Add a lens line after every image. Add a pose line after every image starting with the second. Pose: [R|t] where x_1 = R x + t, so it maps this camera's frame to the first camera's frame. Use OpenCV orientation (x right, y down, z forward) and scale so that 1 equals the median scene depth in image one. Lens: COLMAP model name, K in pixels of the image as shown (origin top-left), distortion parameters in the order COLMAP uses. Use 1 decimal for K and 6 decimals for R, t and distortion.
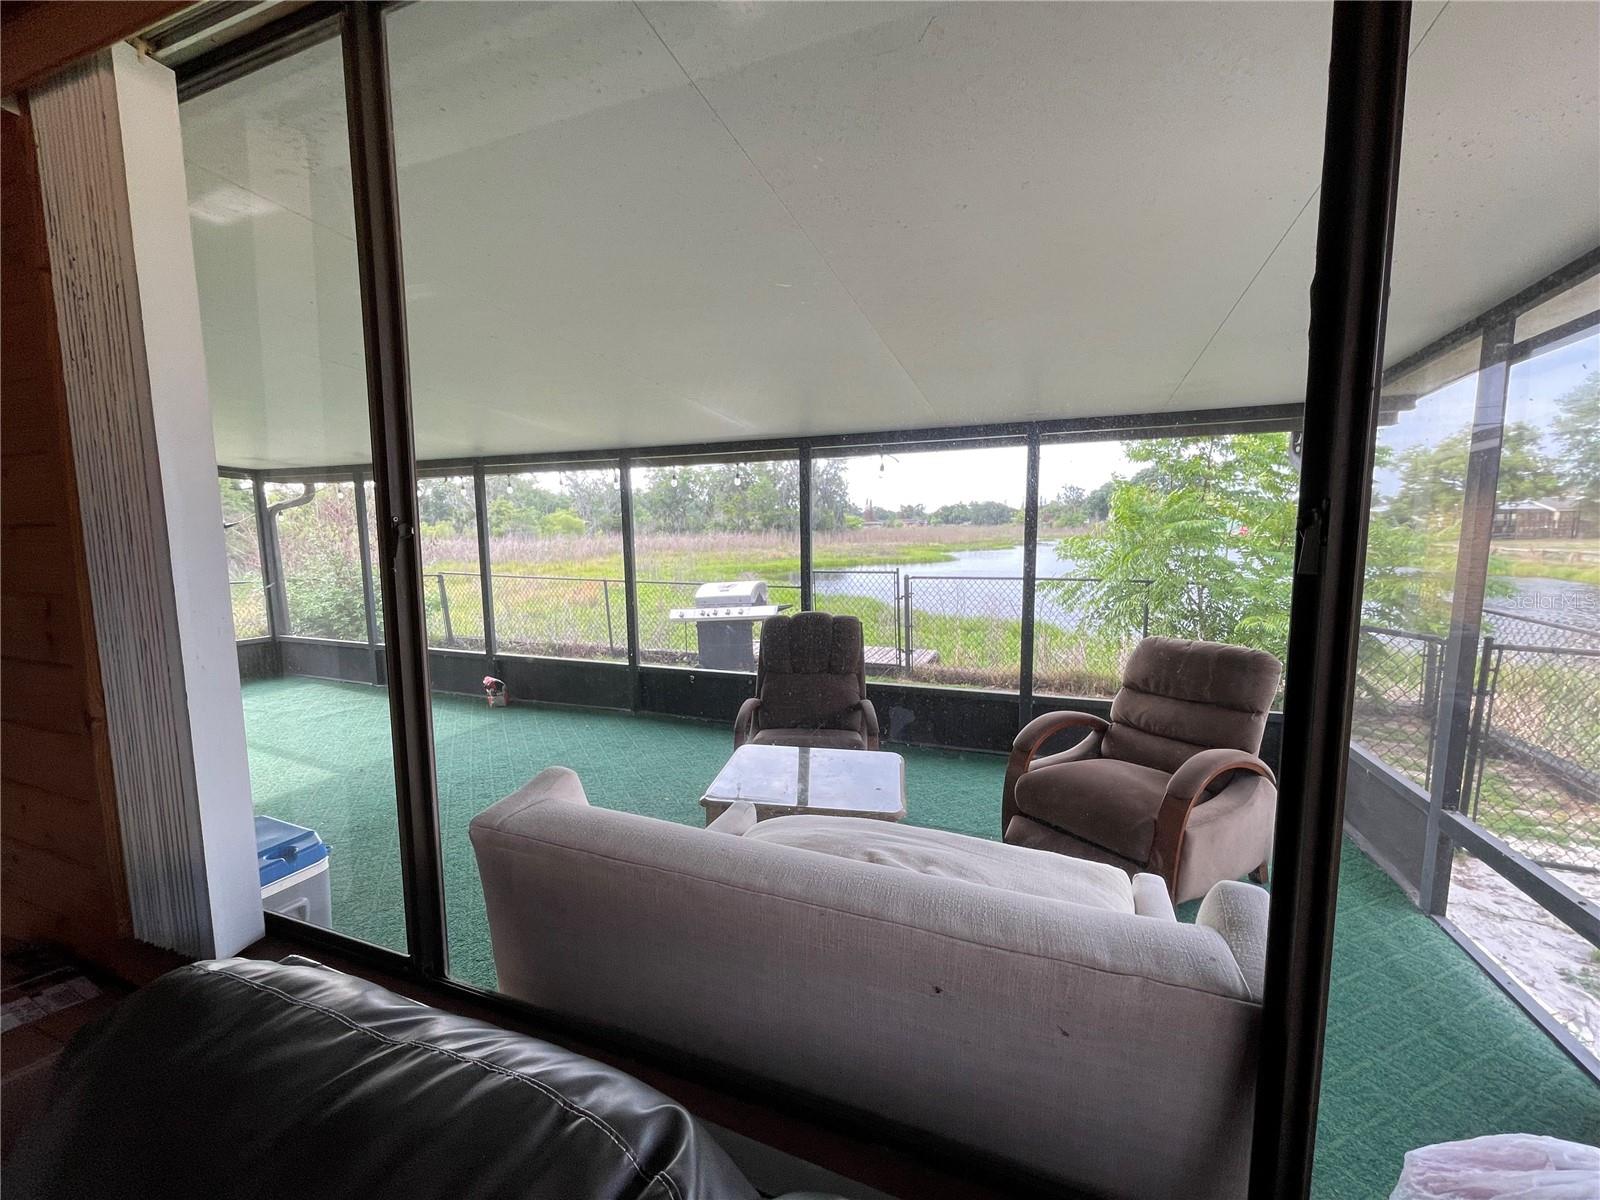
lens RADIAL K [[649.7, 0, 800.0], [0, 649.7, 600.0], [0, 0, 1]] dist [0.000387, 0.000210]
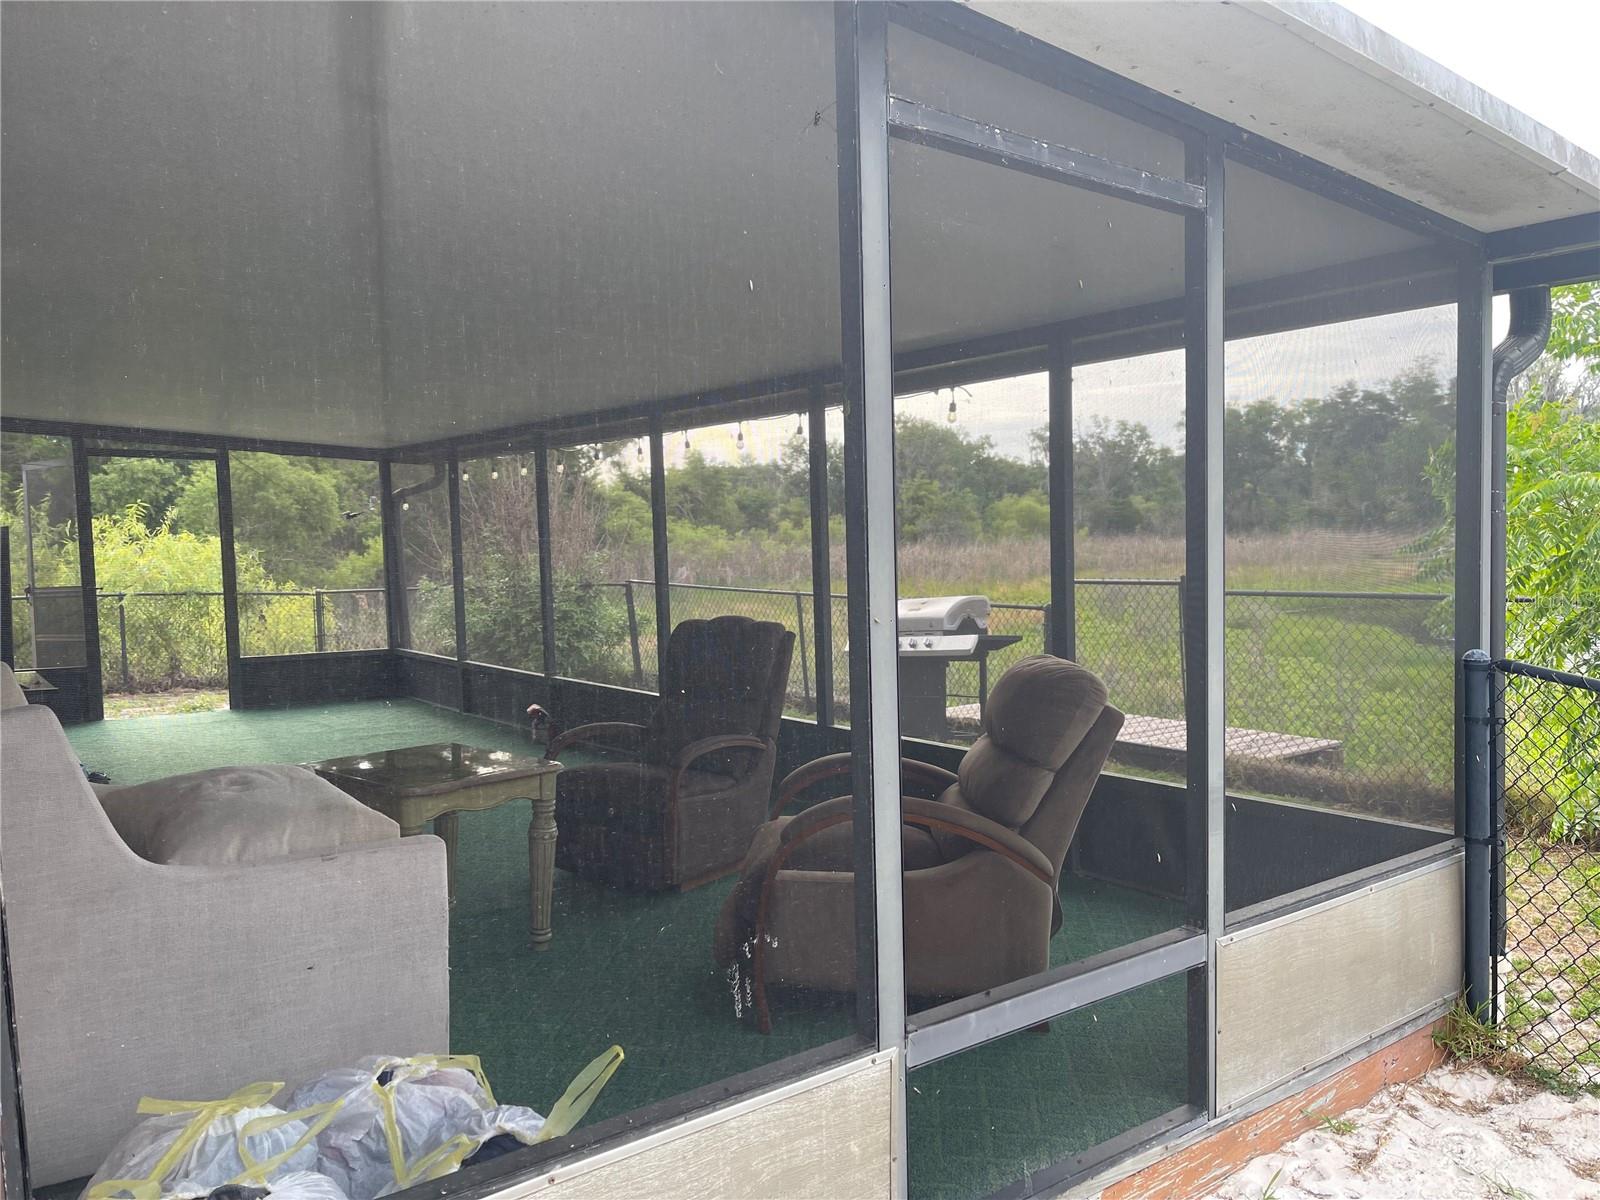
lens RADIAL K [[1216.9, 0, 800.0], [0, 1216.9, 600.0], [0, 0, 1]] dist [0.102843, -0.149085]
pose [[0.855221, 0.020632, -0.517853, 0.347844], [-0.045610, 0.998327, -0.035549, 0.019925], [0.516253, 0.054022, 0.854731, -0.066974]]
